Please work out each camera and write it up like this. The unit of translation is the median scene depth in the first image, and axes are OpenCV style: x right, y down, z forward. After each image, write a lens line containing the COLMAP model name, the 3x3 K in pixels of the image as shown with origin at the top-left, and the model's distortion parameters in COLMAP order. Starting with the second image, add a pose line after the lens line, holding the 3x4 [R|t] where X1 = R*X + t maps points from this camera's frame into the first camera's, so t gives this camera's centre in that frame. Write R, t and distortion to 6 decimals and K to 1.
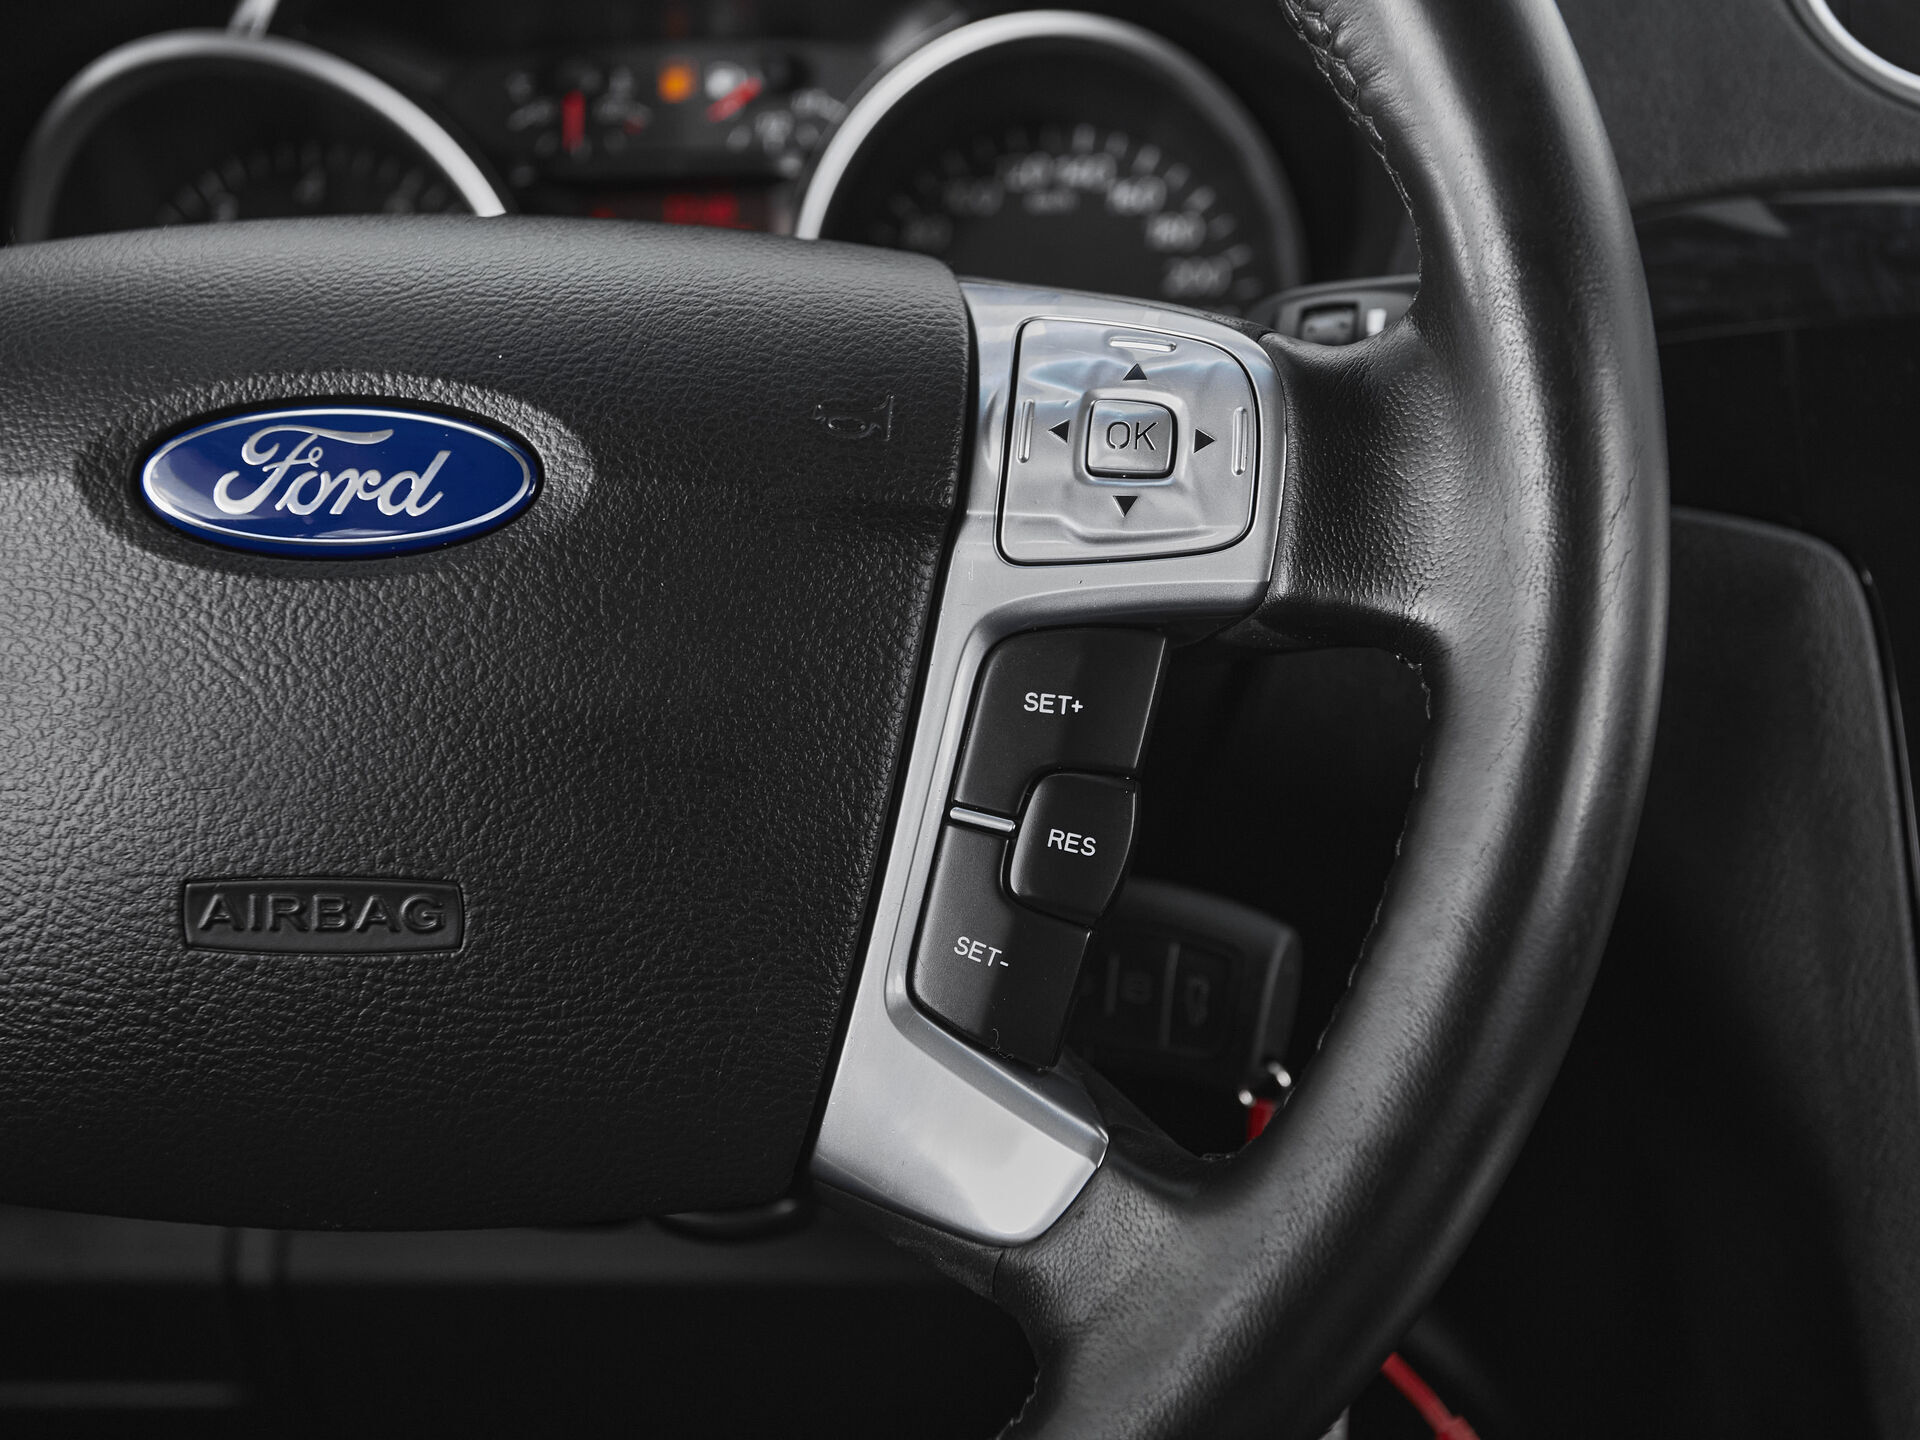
lens RADIAL K [[2266.1, 0, 993.0], [0, 2266.1, 686.8], [0, 0, 1]] dist [-0.001955, 0.034841]
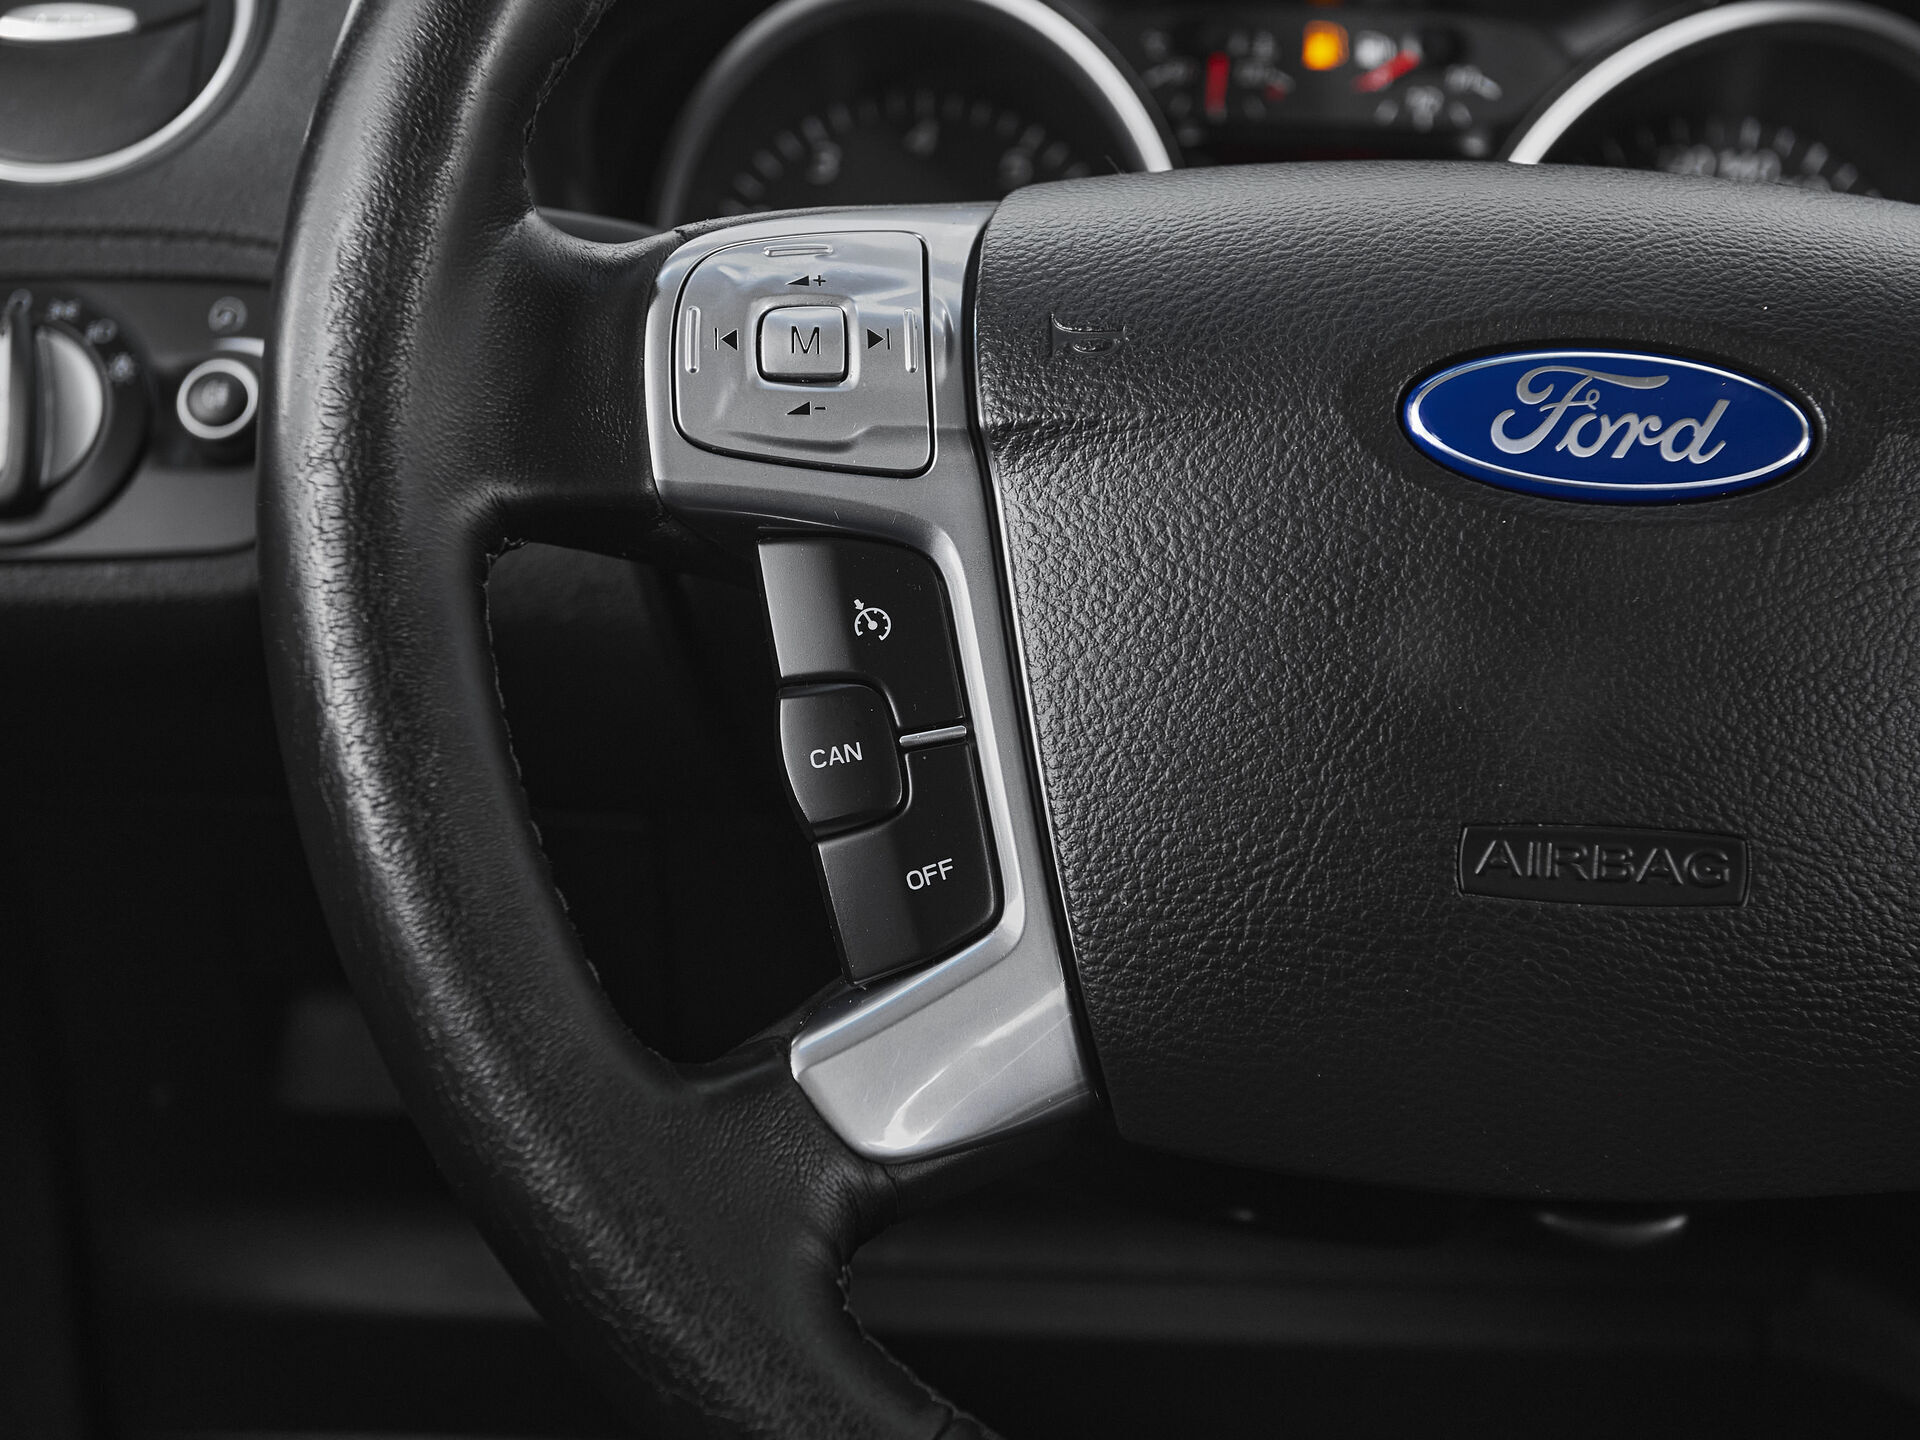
lens RADIAL K [[2562.7, 0, 955.0], [0, 2562.7, 682.3], [0, 0, 1]] dist [0.027652, 0.079799]
pose [[0.996801, 0.045058, 0.066010, -0.641303], [-0.042989, 0.998549, -0.032448, 0.068890], [-0.067377, 0.029506, 0.997291, -0.088395]]
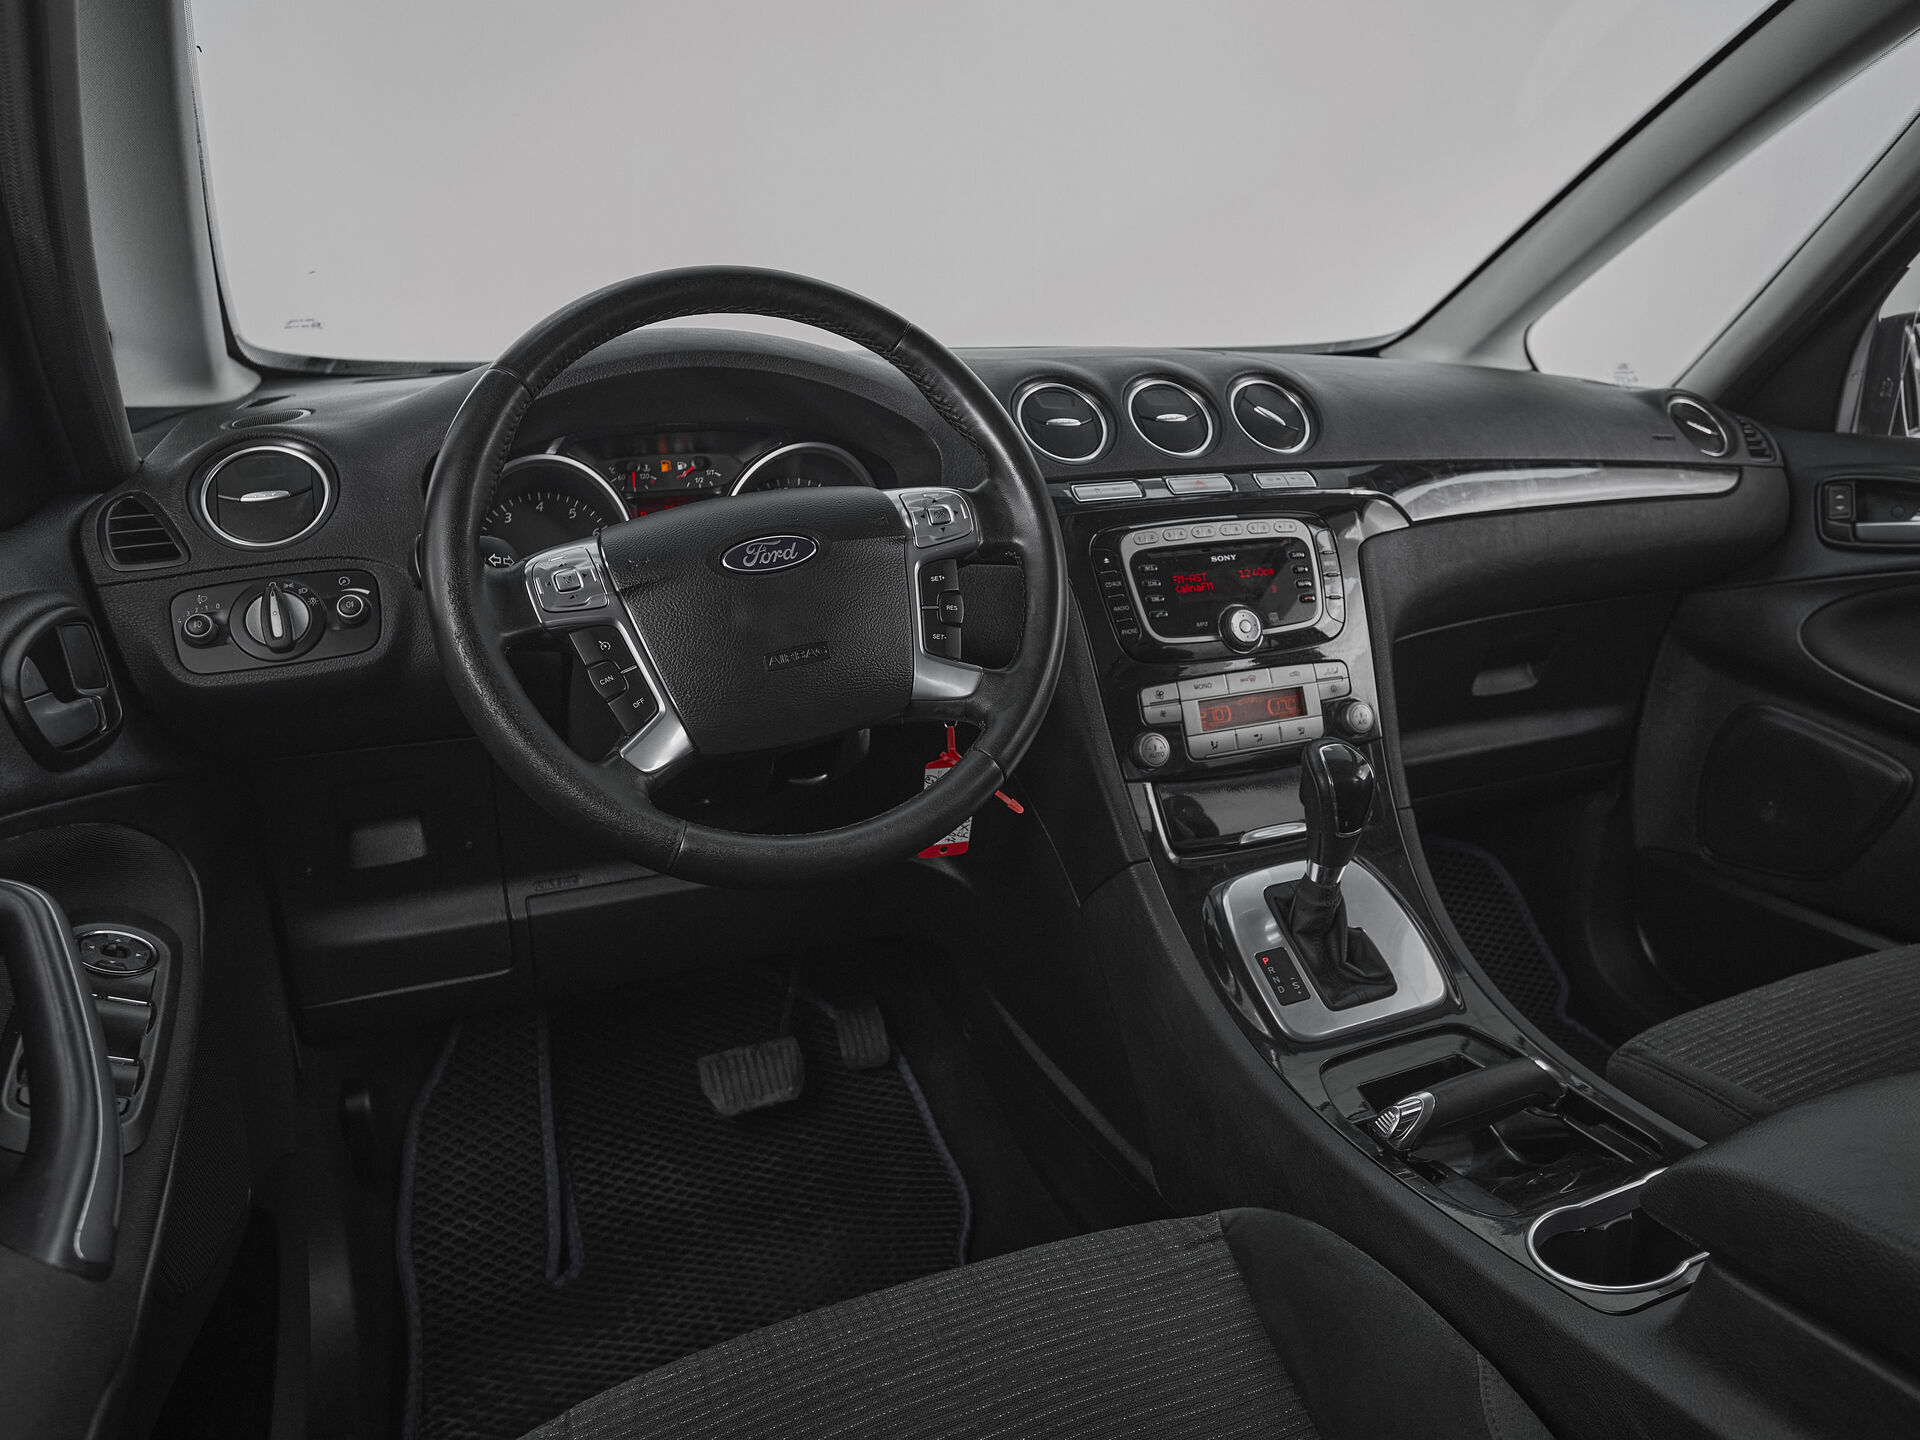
lens RADIAL K [[1264.7, 0, 948.6], [0, 1264.7, 710.8], [0, 0, 1]] dist [-0.078839, 0.044561]
pose [[0.898835, -0.101434, 0.426388, -0.993012], [0.136520, 0.989248, -0.052452, 0.347819], [-0.416483, 0.105356, 0.903018, -1.135468]]
